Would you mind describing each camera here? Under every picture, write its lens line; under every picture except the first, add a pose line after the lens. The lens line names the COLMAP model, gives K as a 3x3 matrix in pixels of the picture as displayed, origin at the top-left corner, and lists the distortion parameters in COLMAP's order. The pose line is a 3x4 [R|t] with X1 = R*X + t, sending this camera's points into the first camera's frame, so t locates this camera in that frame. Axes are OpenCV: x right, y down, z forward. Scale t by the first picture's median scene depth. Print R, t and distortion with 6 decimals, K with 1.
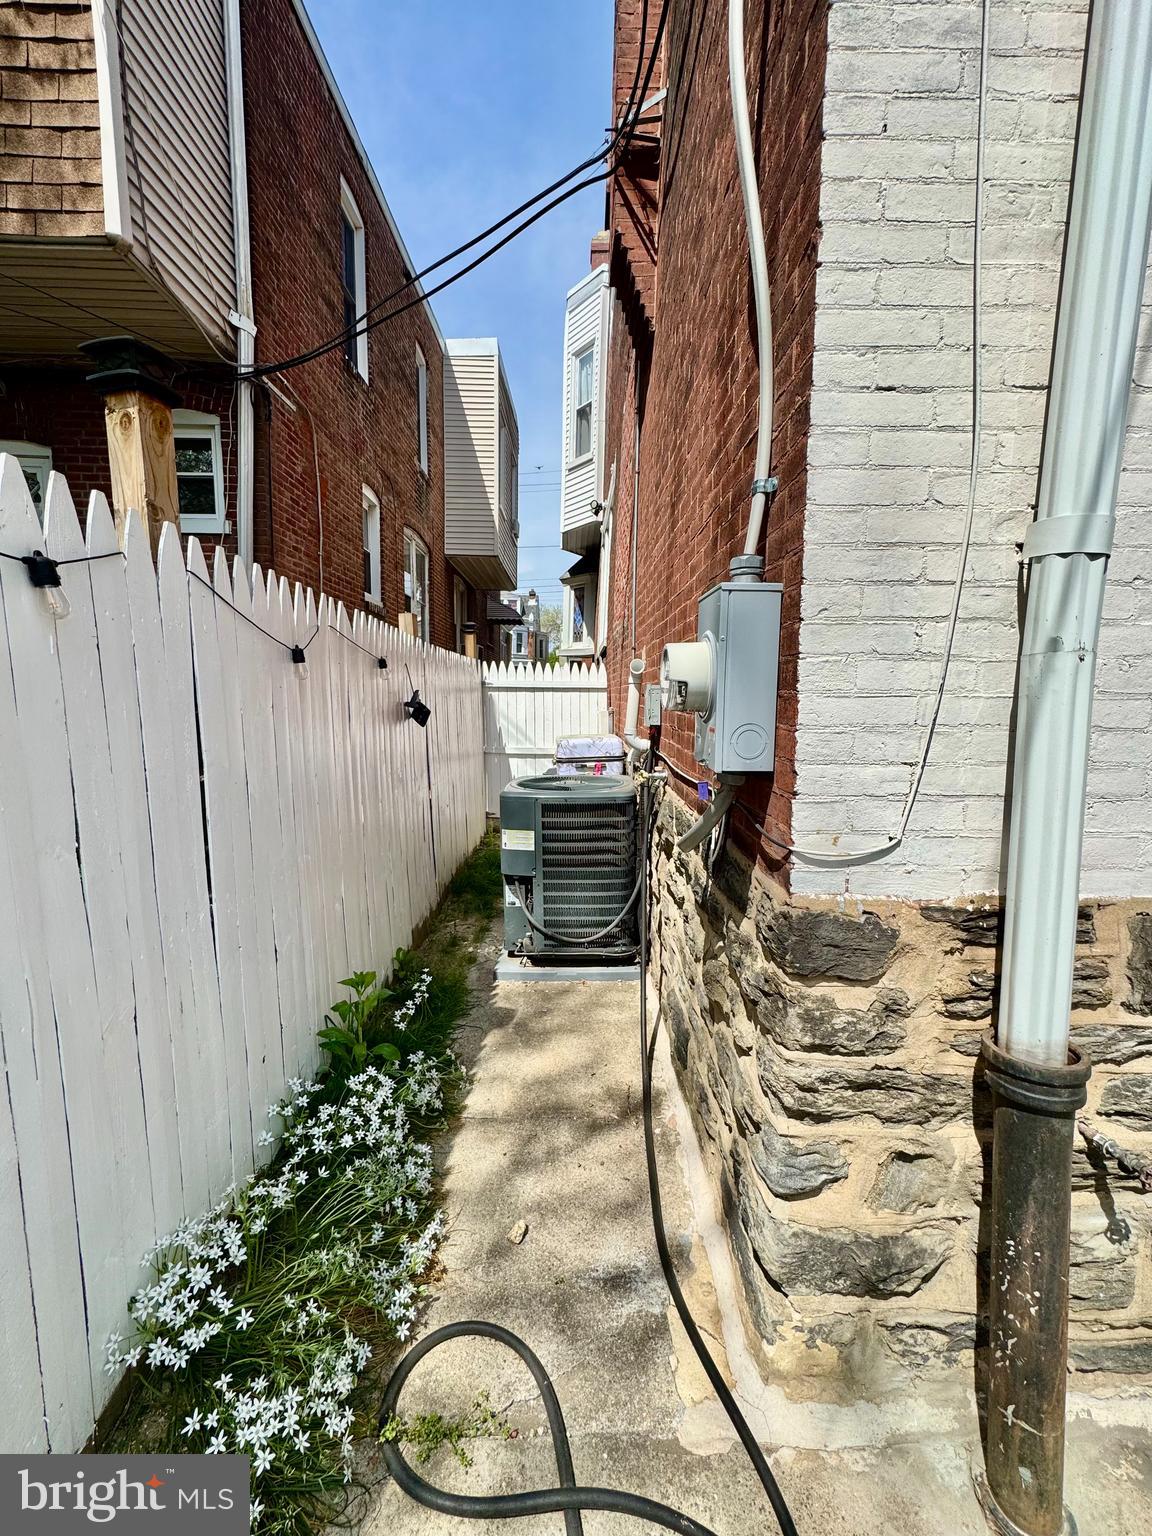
lens RADIAL K [[611.4, 0, 580.4], [0, 611.4, 765.5], [0, 0, 1]] dist [-0.007621, 0.001019]
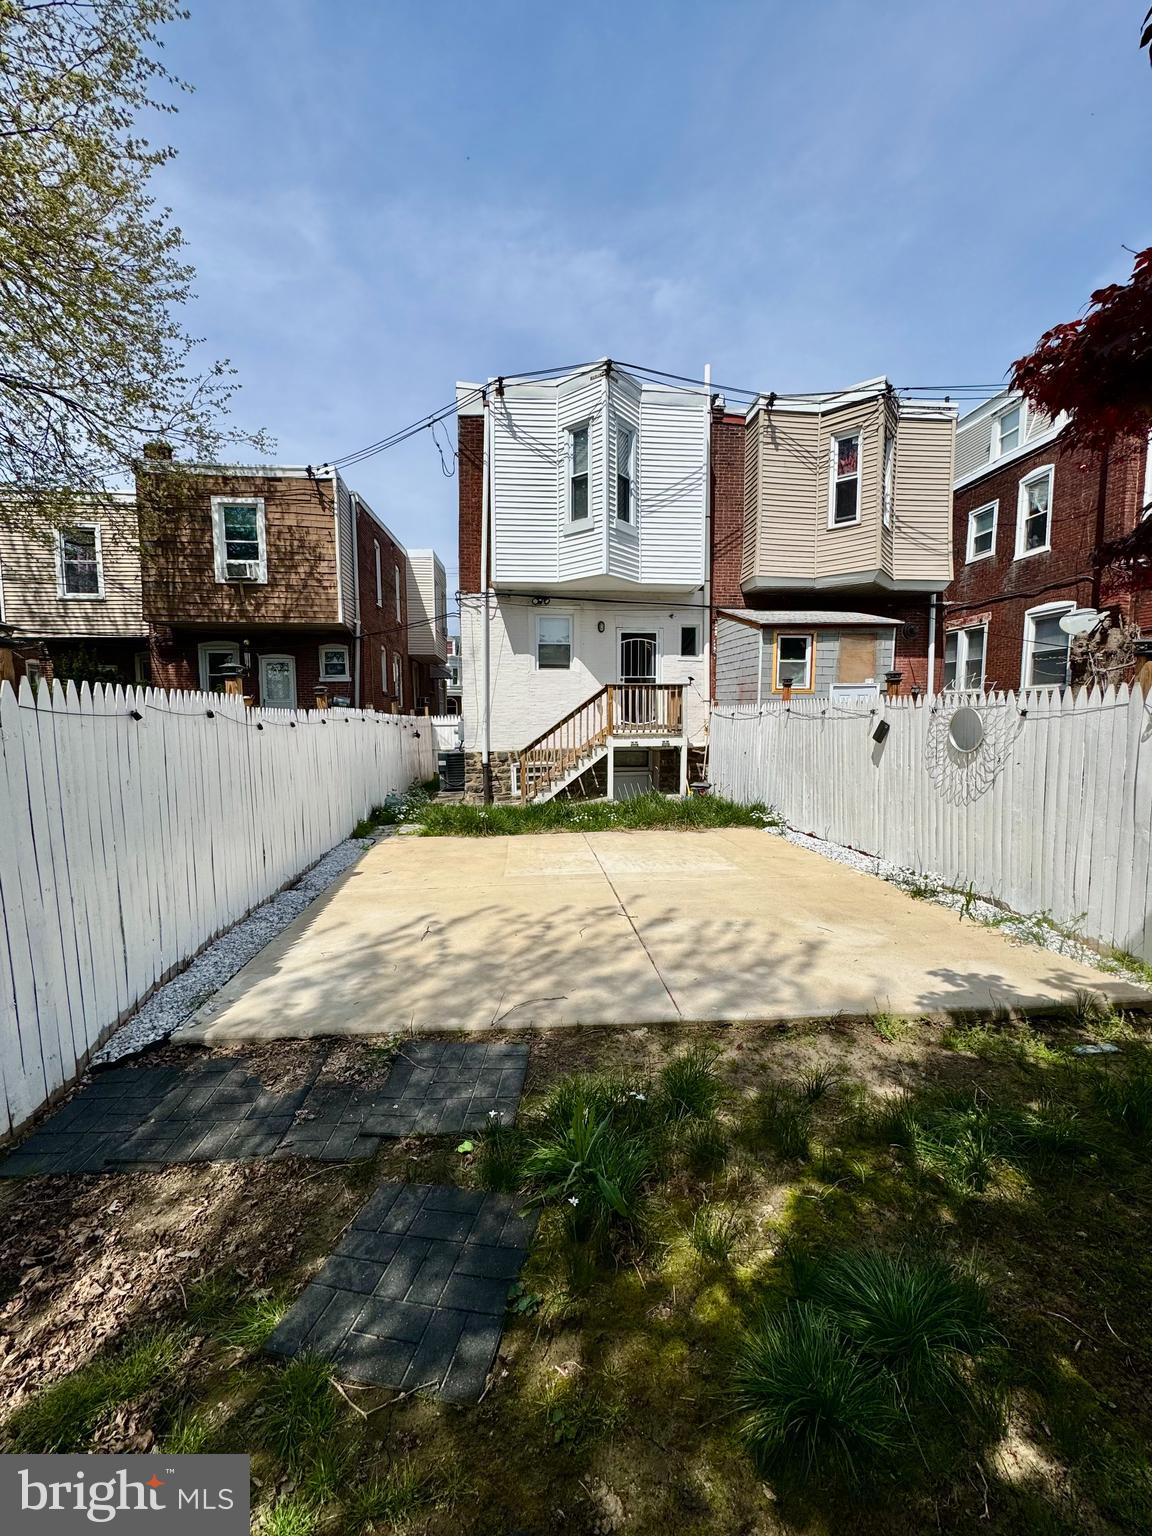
lens RADIAL K [[611.4, 0, 587.0], [0, 611.4, 762.8], [0, 0, 1]] dist [-0.007621, 0.001019]
pose [[0.994693, -0.030442, 0.098280, 0.337564], [0.033529, 0.998990, -0.029907, 0.193813], [-0.097270, 0.033043, 0.994709, -2.314902]]
